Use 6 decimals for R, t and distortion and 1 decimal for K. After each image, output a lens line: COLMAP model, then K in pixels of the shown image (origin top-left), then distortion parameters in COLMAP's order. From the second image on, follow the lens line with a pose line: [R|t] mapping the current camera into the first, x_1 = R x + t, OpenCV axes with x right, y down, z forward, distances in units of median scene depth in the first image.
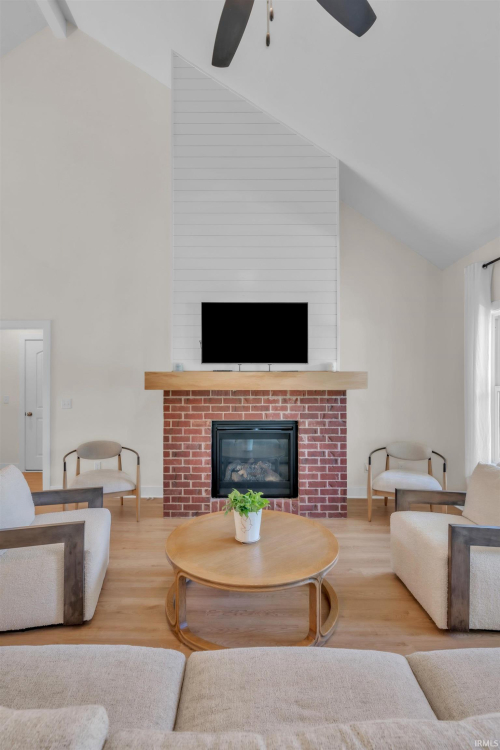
lens RADIAL K [[394.8, 0, 257.1], [0, 394.8, 373.2], [0, 0, 1]] dist [-0.004711, 0.002656]
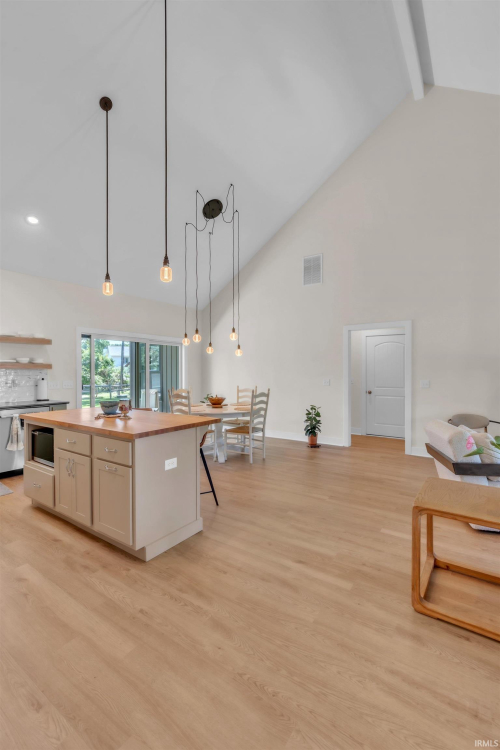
lens RADIAL K [[340.0, 0, 245.6], [0, 340.0, 373.3], [0, 0, 1]] dist [-0.007379, 0.002017]
pose [[0.831481, 0.003056, -0.555545, -0.389479], [0.006841, 0.999853, 0.015738, 0.023423], [0.555512, -0.016886, 0.831337, -0.274015]]
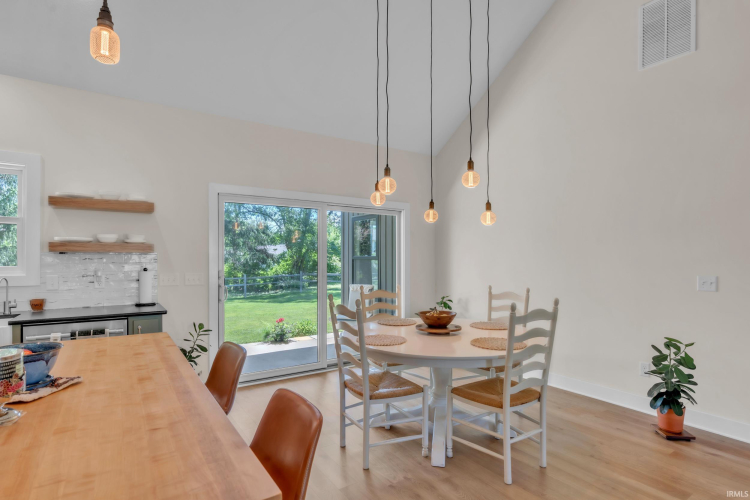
lens RADIAL K [[394.8, 0, 374.6], [0, 394.8, 257.6], [0, 0, 1]] dist [-0.004711, 0.002656]
pose [[0.575525, 0.000504, -0.817784, -0.682340], [0.008210, 0.999946, 0.006395, 0.031117], [0.817743, -0.010394, 0.575490, 0.242128]]
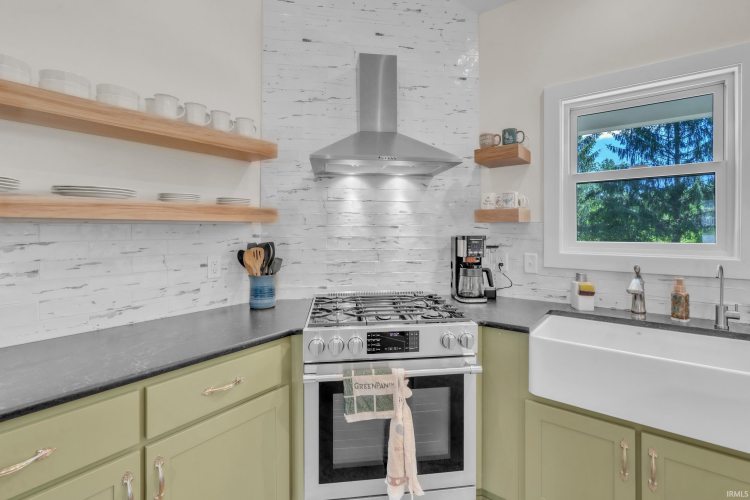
lens RADIAL K [[340.0, 0, 381.2], [0, 340.0, 230.9], [0, 0, 1]] dist [-0.007379, 0.002017]
pose [[-0.581092, 0.002590, -0.813834, -1.160233], [0.010080, 0.999941, -0.004014, 0.030371], [0.813775, -0.010536, -0.581084, 0.026798]]
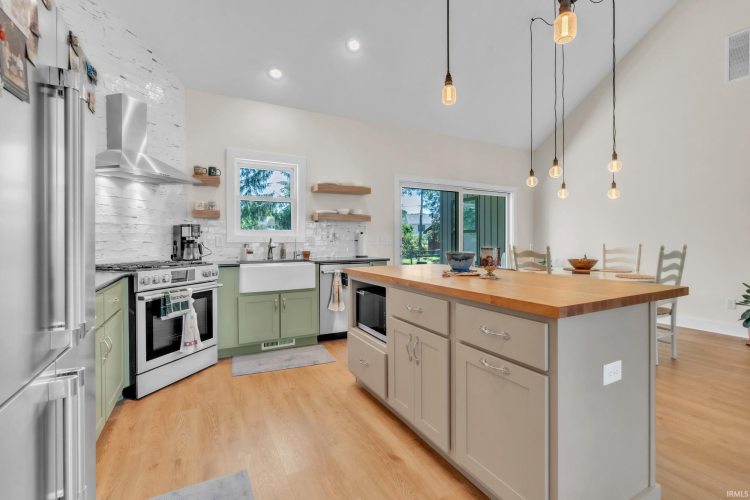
lens RADIAL K [[340.0, 0, 377.7], [0, 340.0, 242.7], [0, 0, 1]] dist [-0.007379, 0.002017]
pose [[0.496464, 0.004265, -0.868047, -0.694083], [0.013443, 0.999830, 0.012601, 0.075764], [0.867953, -0.017925, 0.496322, -0.165552]]
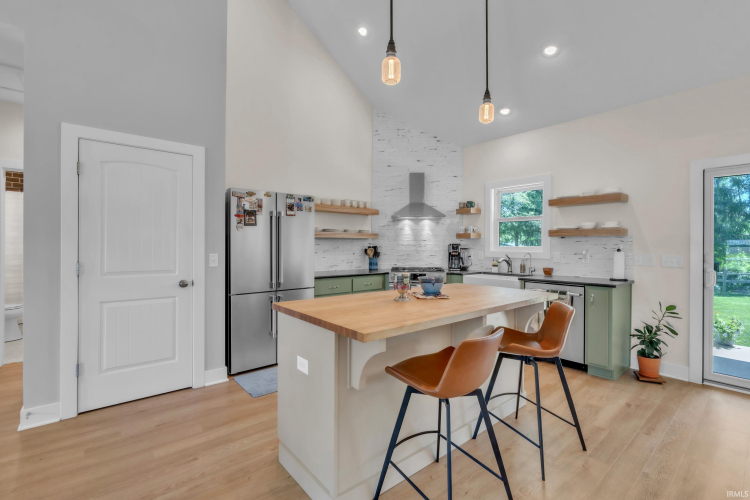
lens RADIAL K [[340.0, 0, 377.0], [0, 340.0, 247.1], [0, 0, 1]] dist [-0.007379, 0.002017]
pose [[-0.747696, 0.001346, -0.664039, -0.633813], [0.004626, 0.999984, -0.003181, 0.050165], [0.664025, -0.005450, -0.747691, 0.559407]]
